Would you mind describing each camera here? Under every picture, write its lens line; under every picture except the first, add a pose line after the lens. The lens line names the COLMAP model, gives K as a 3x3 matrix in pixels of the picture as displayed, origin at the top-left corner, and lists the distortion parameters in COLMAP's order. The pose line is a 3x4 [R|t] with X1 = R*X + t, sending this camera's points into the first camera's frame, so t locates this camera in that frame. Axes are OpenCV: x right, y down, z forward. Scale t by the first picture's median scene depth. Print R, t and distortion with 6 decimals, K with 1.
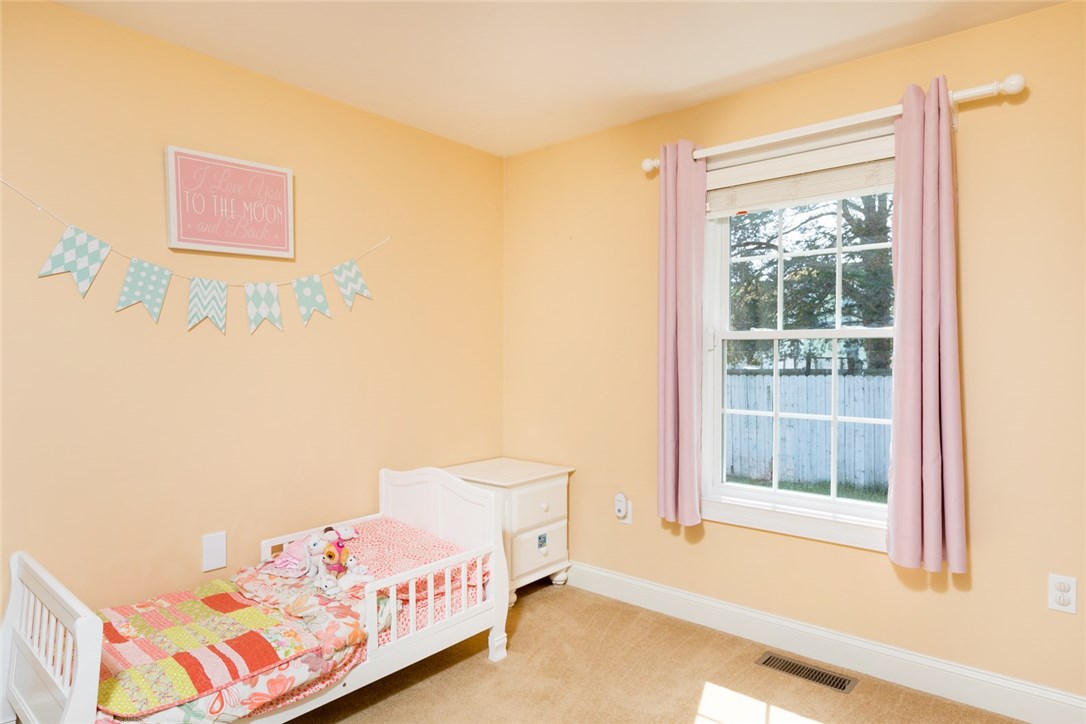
lens RADIAL K [[653.8, 0, 547.5], [0, 653.8, 364.2], [0, 0, 1]] dist [-0.001154, -0.000676]
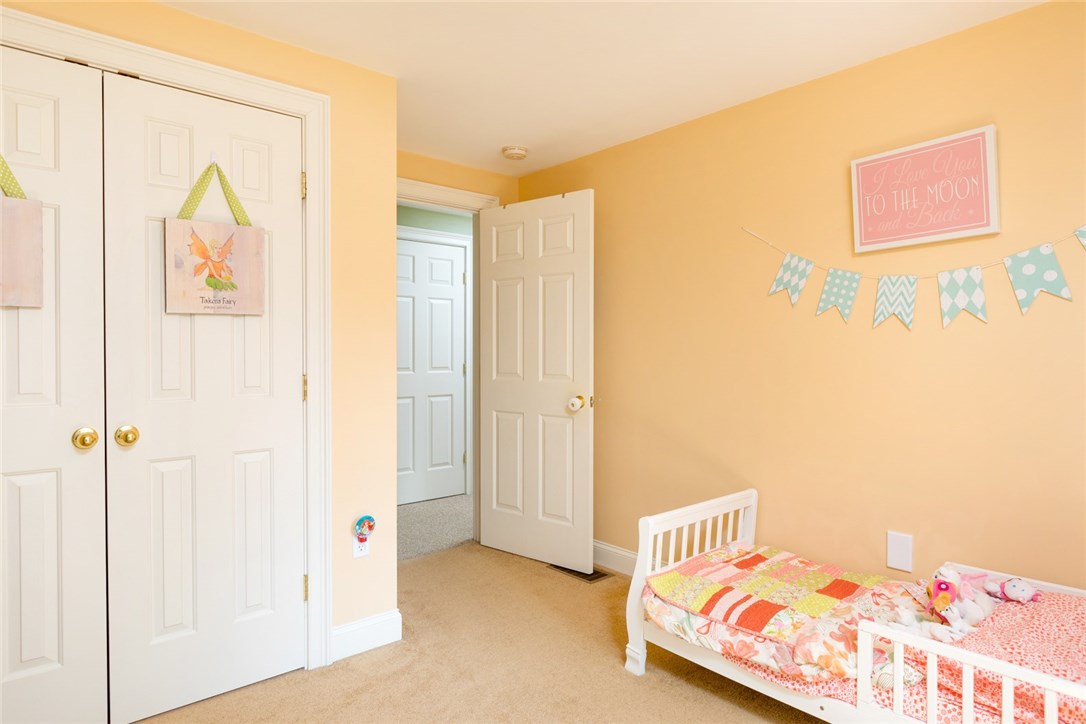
lens RADIAL K [[653.8, 0, 547.5], [0, 653.8, 364.2], [0, 0, 1]] dist [-0.001154, -0.000676]
pose [[-0.176716, 0.011793, -0.984191, 0.597355], [-0.017105, 0.999740, 0.015050, -0.001045], [0.984113, 0.019494, -0.176469, 0.701600]]
